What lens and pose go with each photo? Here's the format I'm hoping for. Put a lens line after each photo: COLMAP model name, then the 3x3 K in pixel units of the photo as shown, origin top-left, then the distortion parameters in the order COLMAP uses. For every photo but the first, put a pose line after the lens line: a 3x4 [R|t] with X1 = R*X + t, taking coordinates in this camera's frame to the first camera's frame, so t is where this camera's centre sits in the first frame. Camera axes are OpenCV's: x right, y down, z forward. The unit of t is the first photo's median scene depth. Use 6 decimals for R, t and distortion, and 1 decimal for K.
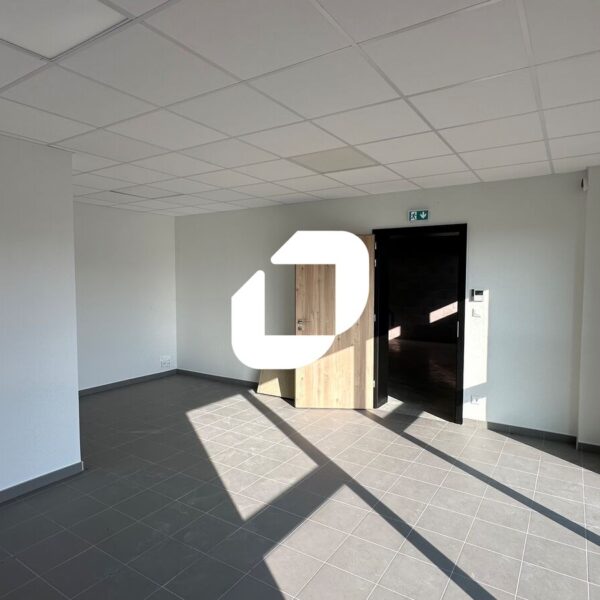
lens RADIAL K [[425.8, 0, 297.7], [0, 425.8, 300.3], [0, 0, 1]] dist [0.005712, 0.001184]
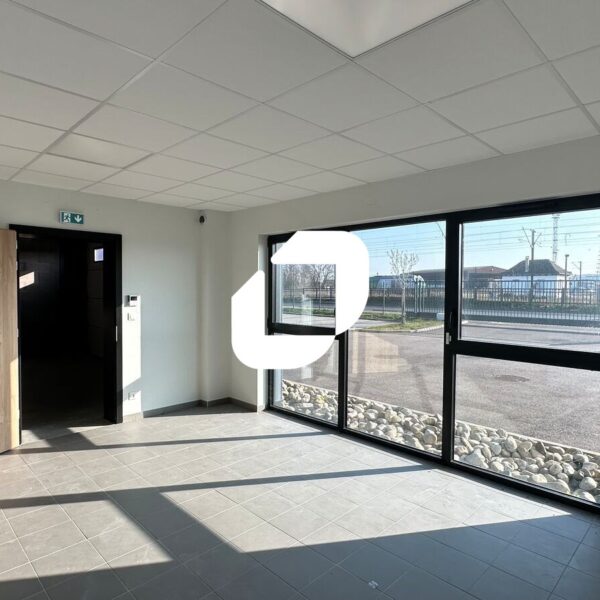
lens RADIAL K [[425.8, 0, 297.2], [0, 425.8, 300.2], [0, 0, 1]] dist [0.005712, 0.001184]
pose [[0.218545, -0.024107, 0.975529, -0.564010], [0.048255, 0.998739, 0.013870, -0.007494], [-0.974633, 0.044043, 0.219433, 0.336315]]
